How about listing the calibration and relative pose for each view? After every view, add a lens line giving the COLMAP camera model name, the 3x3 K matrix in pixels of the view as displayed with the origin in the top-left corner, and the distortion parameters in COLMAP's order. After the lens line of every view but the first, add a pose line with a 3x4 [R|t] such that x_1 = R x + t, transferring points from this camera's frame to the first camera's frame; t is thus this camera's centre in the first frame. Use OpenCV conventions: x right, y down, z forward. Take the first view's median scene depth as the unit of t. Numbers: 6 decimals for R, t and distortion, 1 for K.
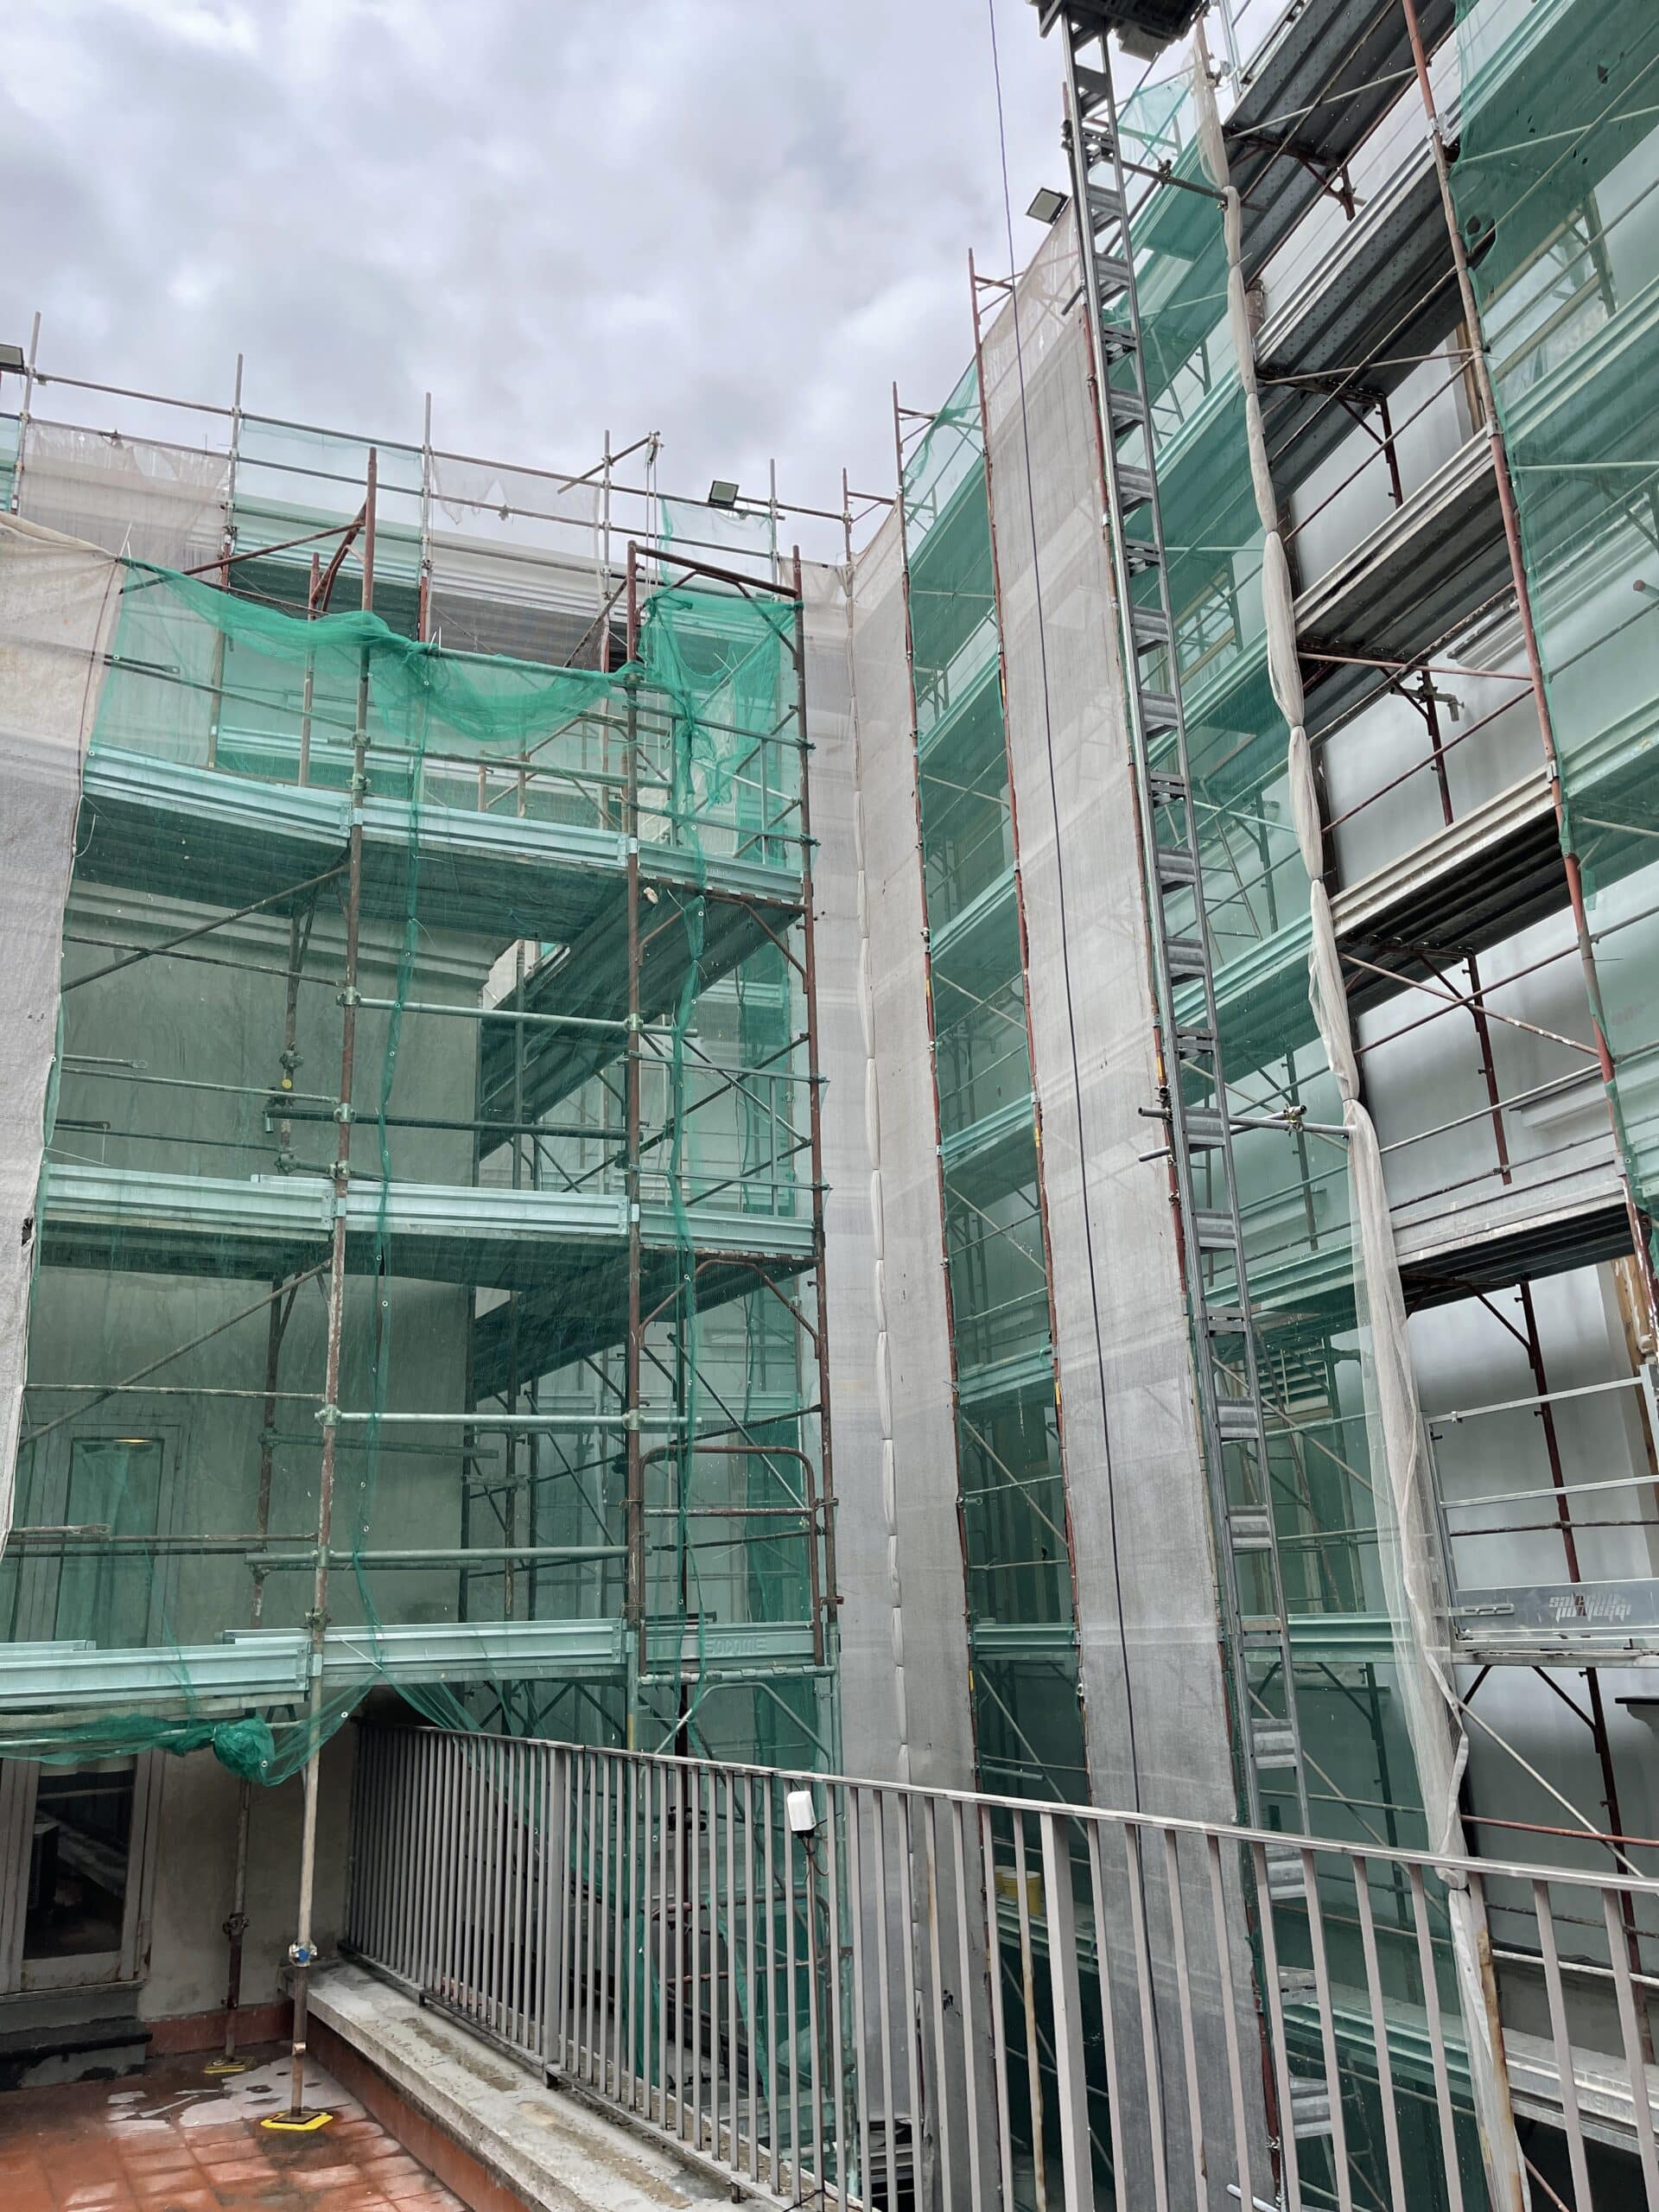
lens RADIAL K [[1680.8, 0, 826.1], [0, 1680.8, 1096.4], [0, 0, 1]] dist [-0.011707, -0.003607]
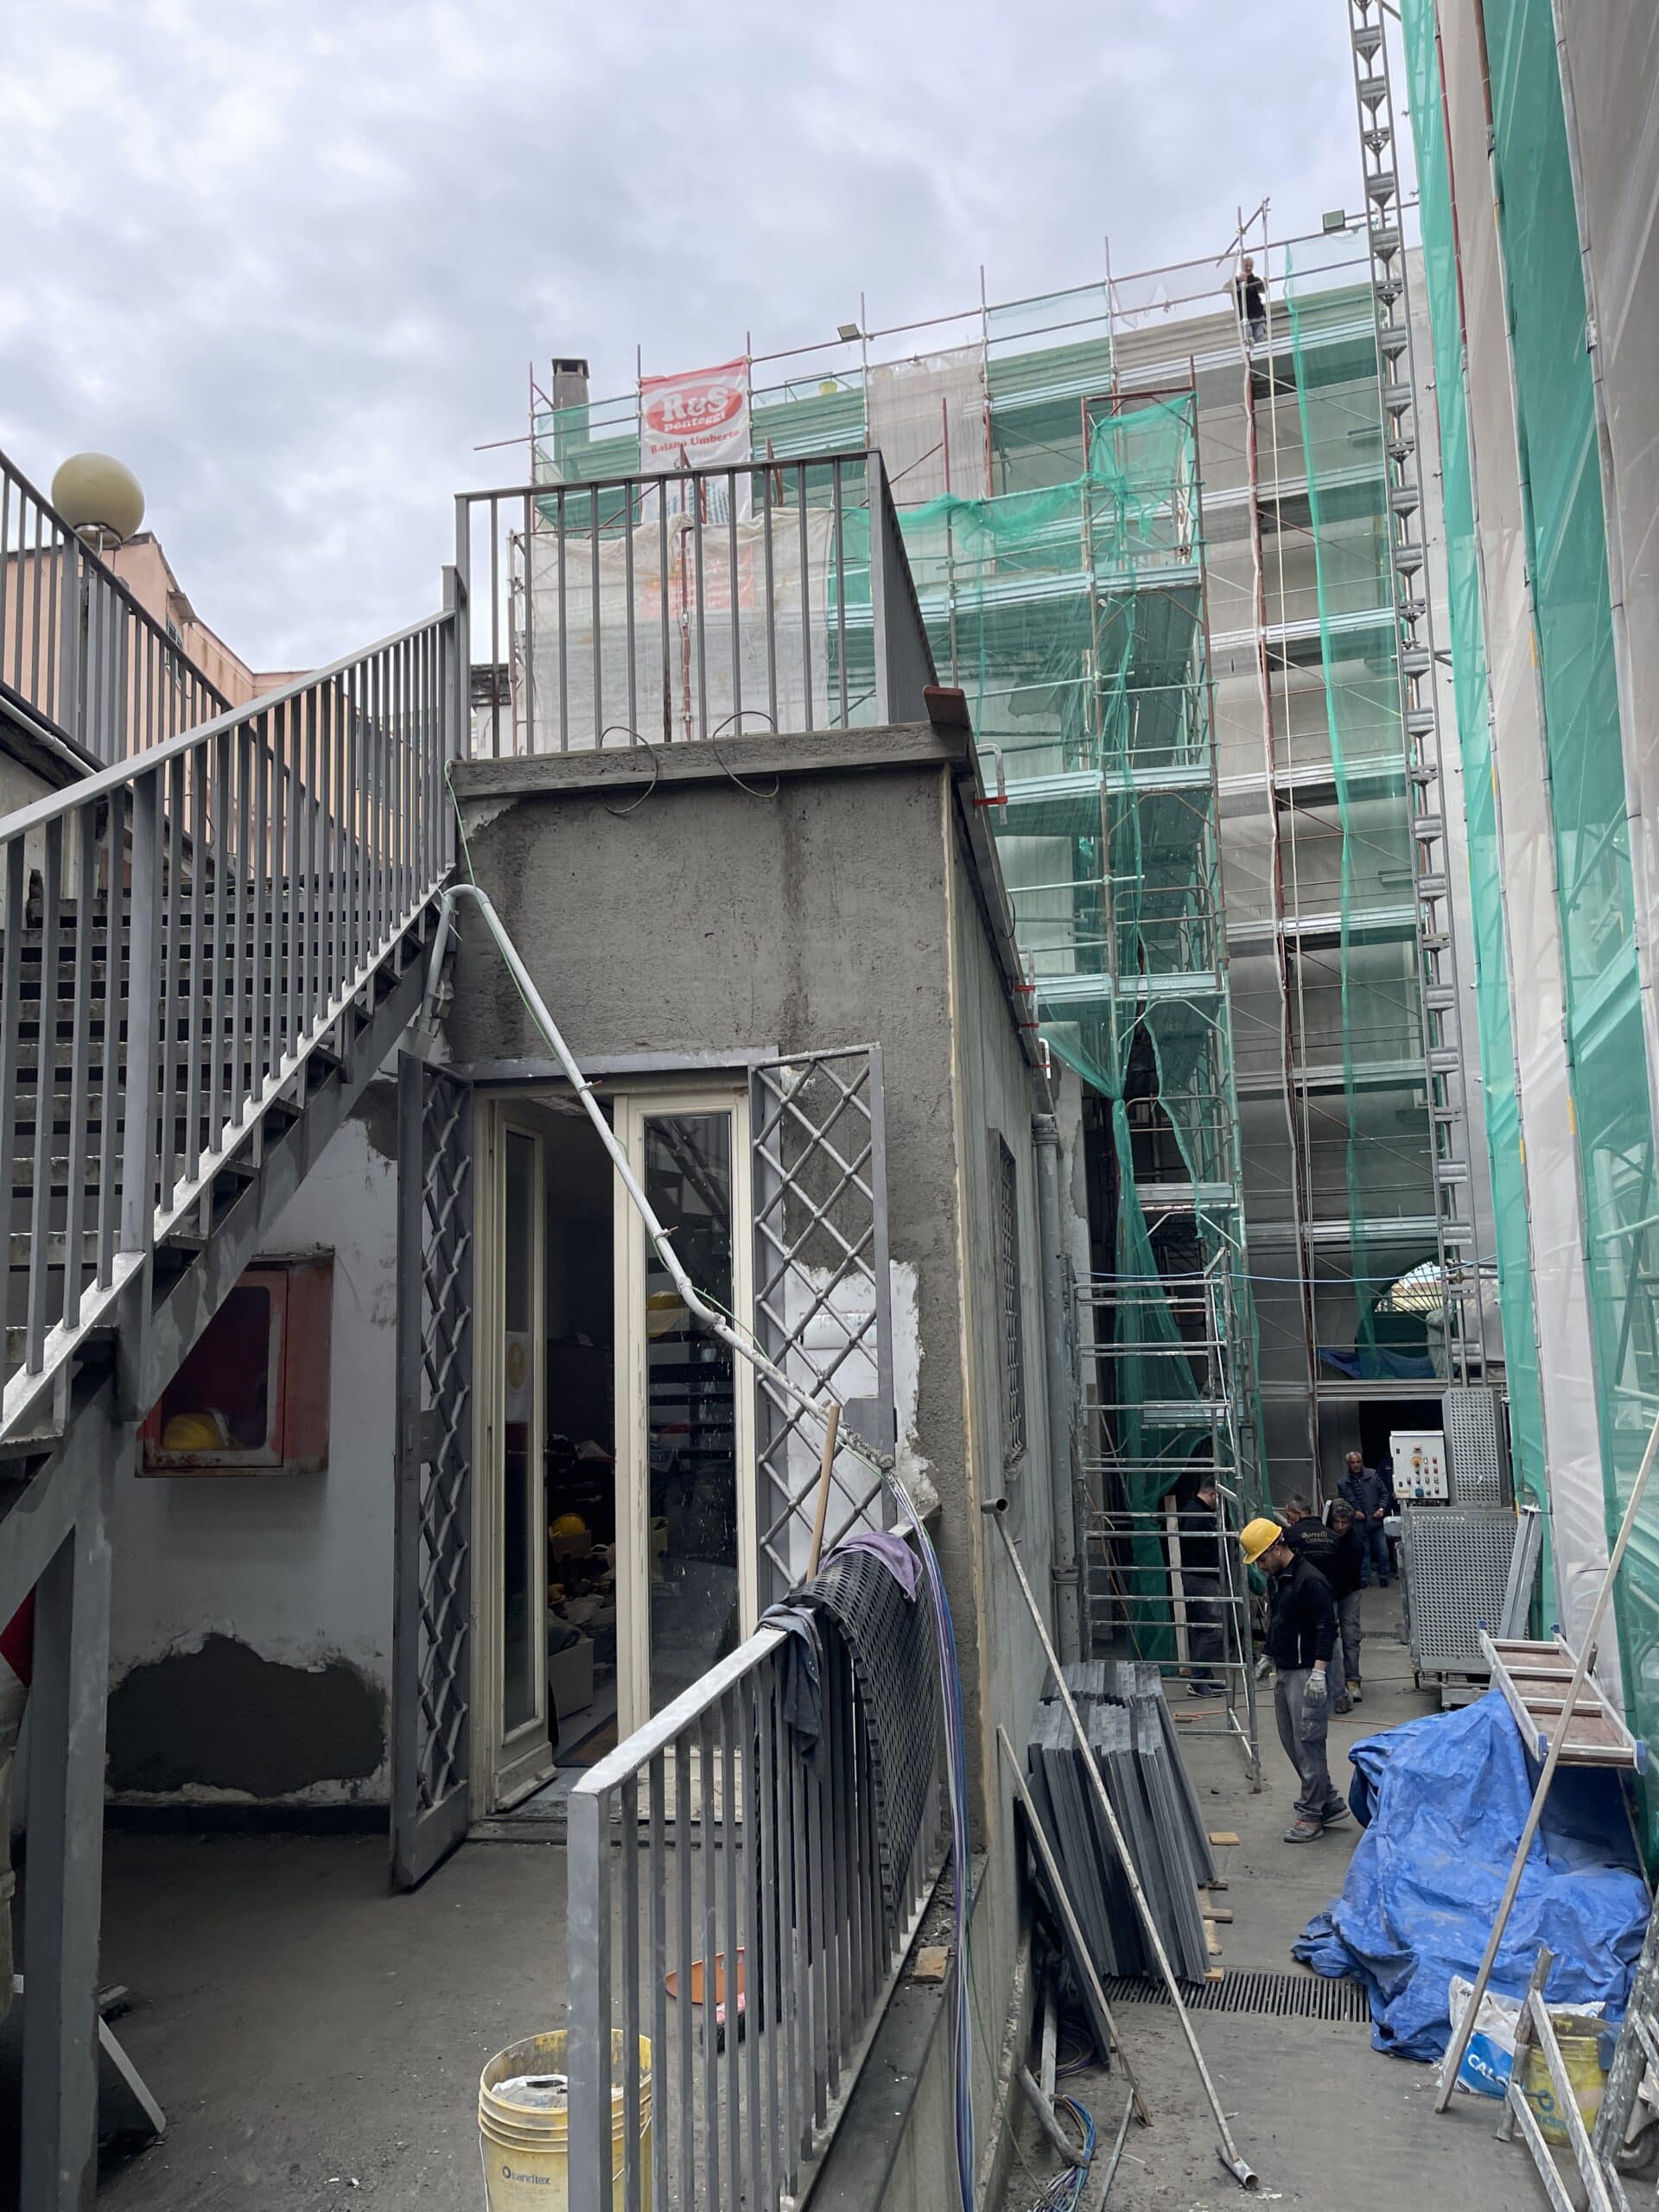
lens RADIAL K [[1680.8, 0, 831.4], [0, 1680.8, 1111.9], [0, 0, 1]] dist [-0.011707, -0.003607]
pose [[0.778597, -0.068661, -0.623756, 0.441411], [0.188469, 0.973692, 0.128075, 0.074829], [0.598553, -0.217278, 0.771054, -0.405728]]
